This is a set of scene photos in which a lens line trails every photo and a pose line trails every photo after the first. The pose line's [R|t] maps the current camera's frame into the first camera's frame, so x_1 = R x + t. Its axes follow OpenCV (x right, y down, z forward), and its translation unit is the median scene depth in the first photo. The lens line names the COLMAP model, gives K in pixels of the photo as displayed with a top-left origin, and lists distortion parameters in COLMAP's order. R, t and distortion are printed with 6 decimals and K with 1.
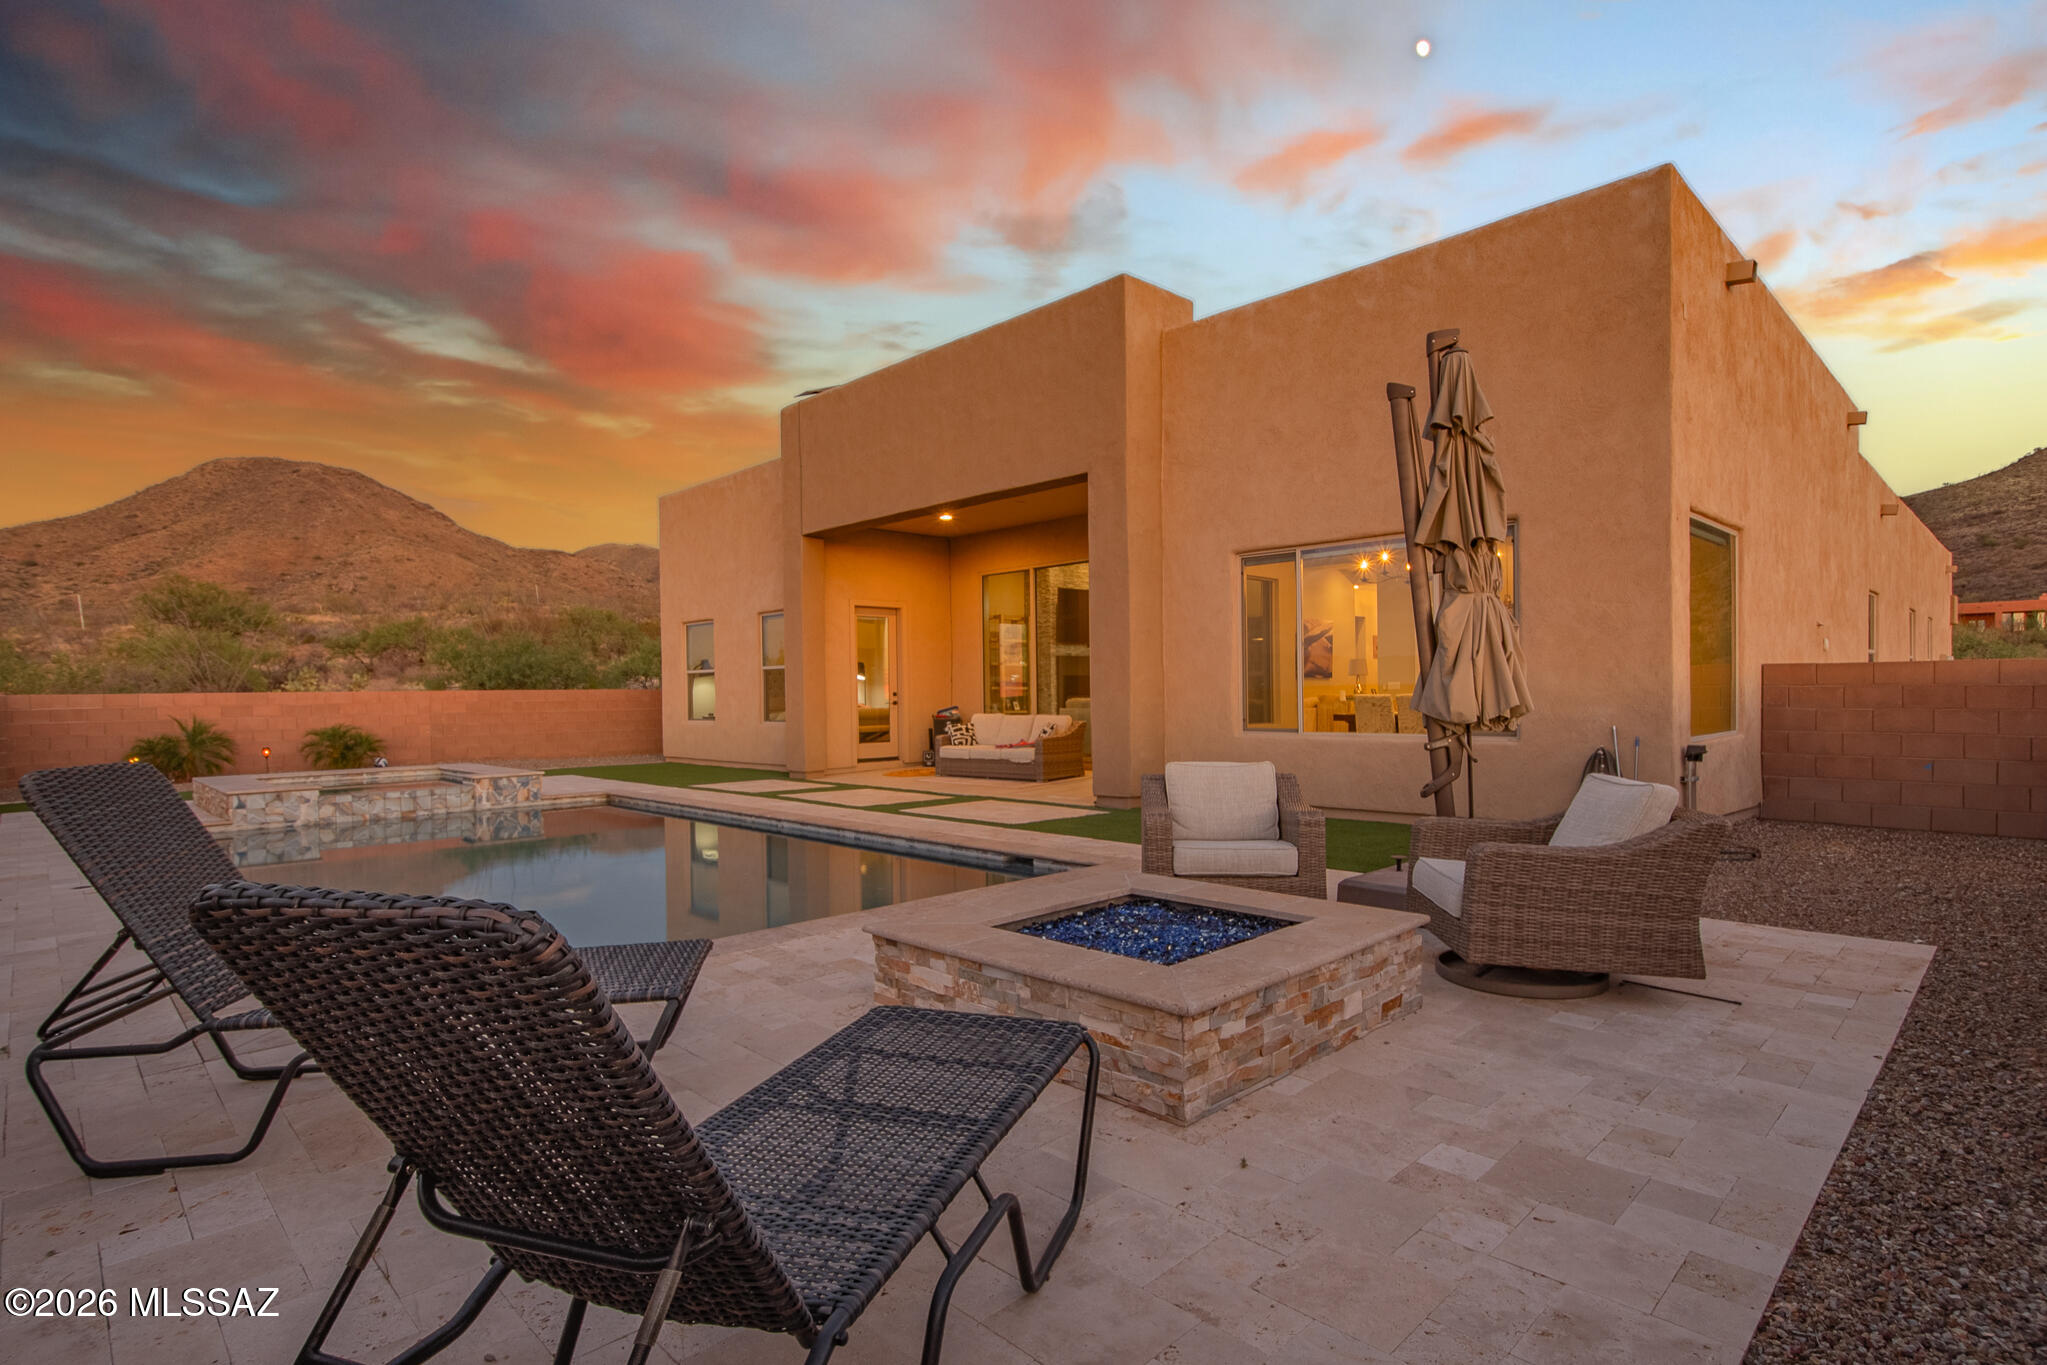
lens RADIAL K [[1020.8, 0, 1023.5], [0, 1020.8, 682.5], [0, 0, 1]] dist [-0.000246, 0.000188]
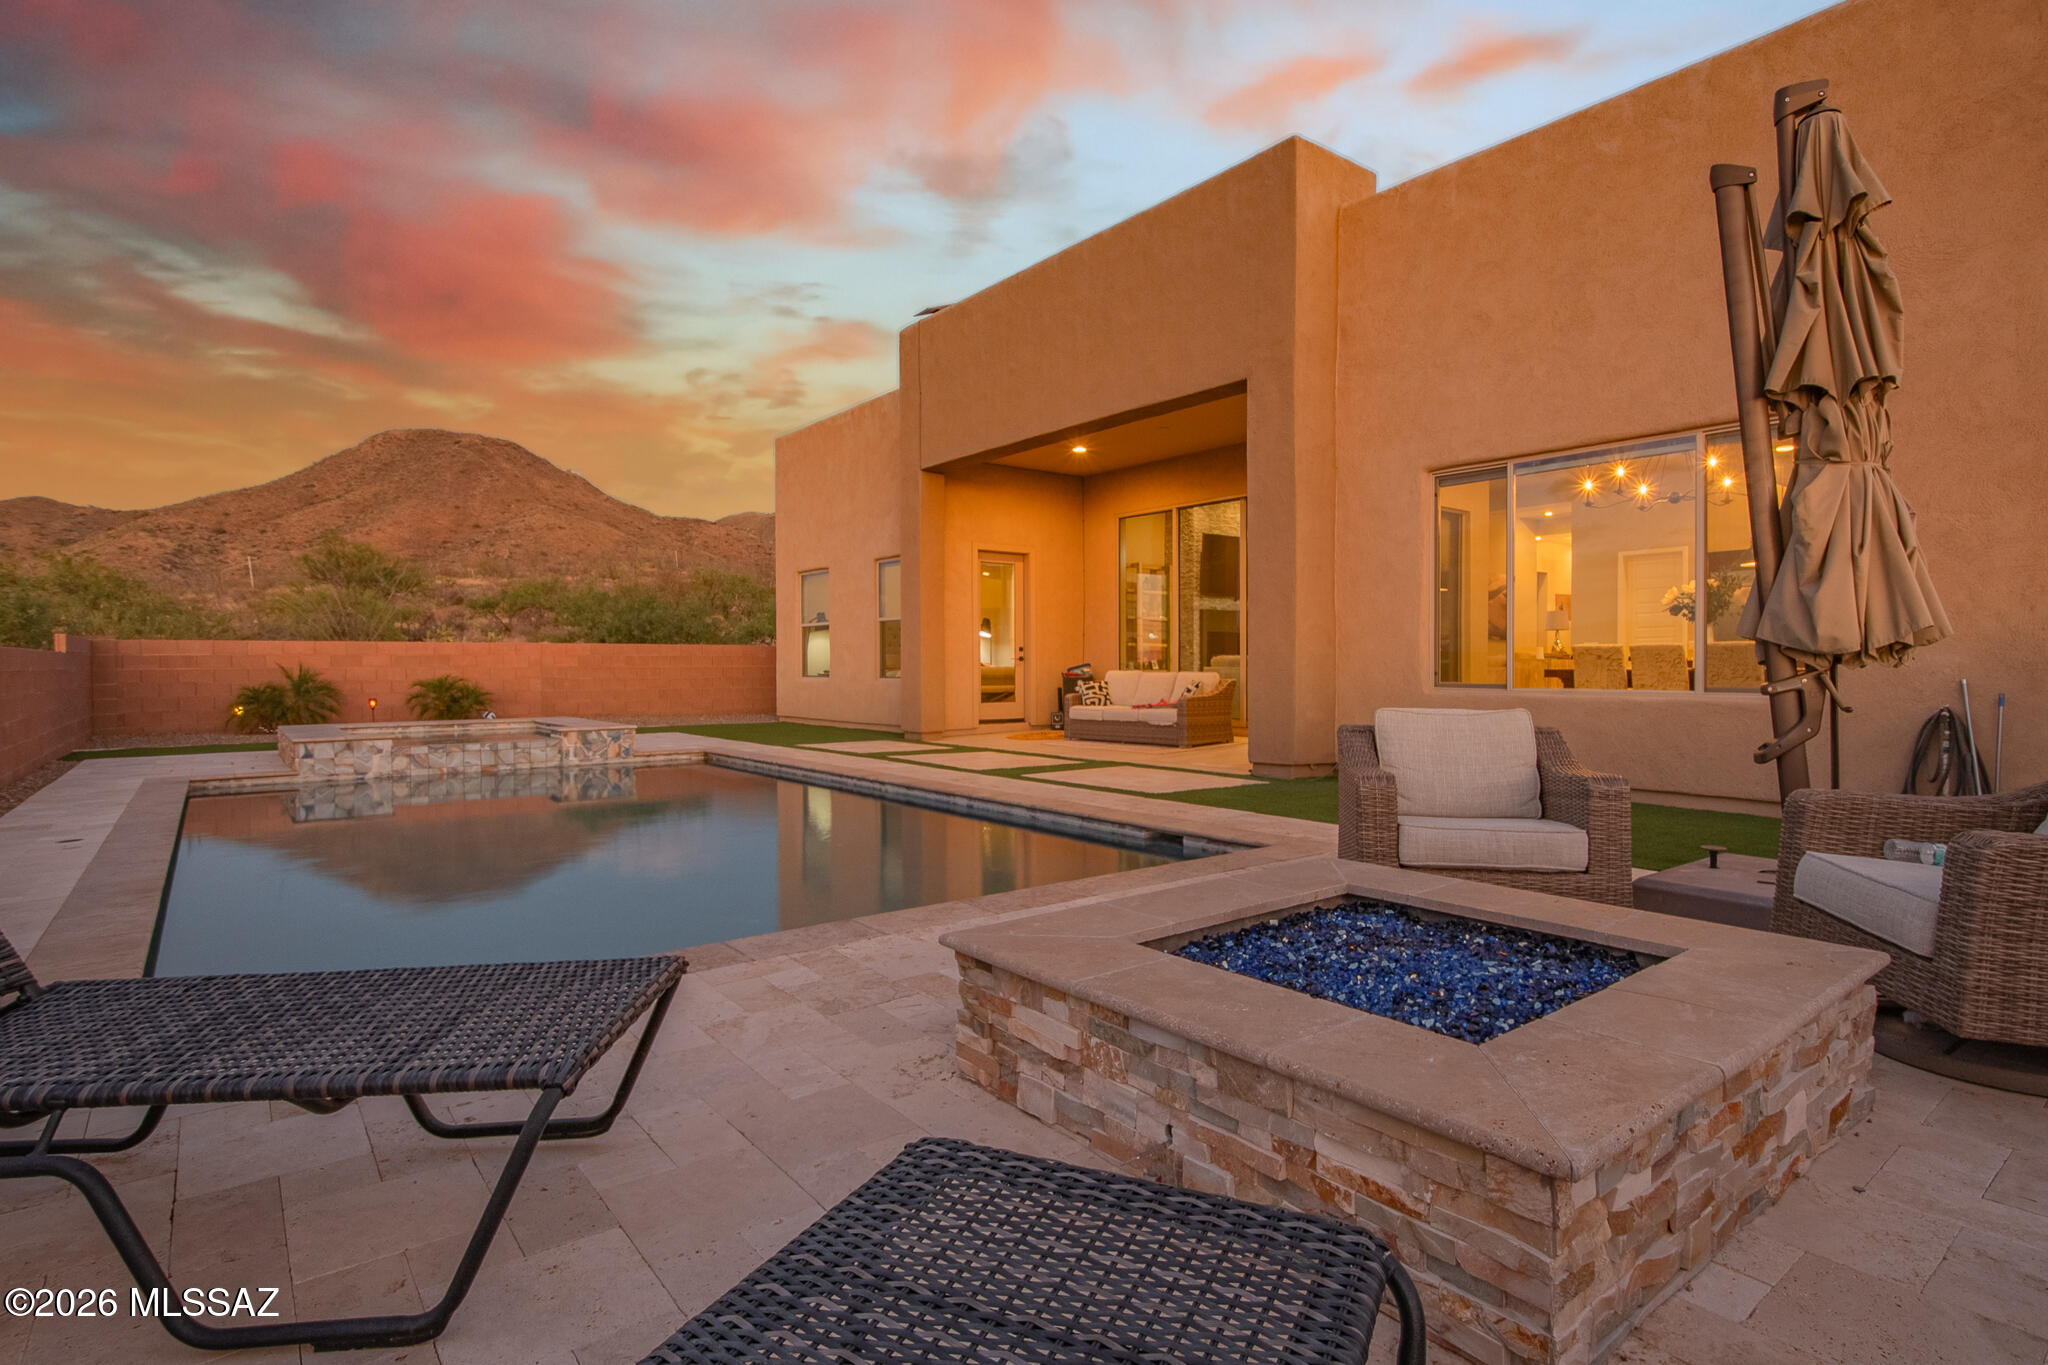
lens RADIAL K [[1020.6, 0, 1073.7], [0, 1020.6, 634.7], [0, 0, 1]] dist [0.001665, 0.001121]
pose [[0.996732, 0.010644, -0.080078, -0.009054], [-0.012340, 0.999709, -0.020707, 0.022454], [0.079835, 0.021627, 0.996573, 0.132496]]
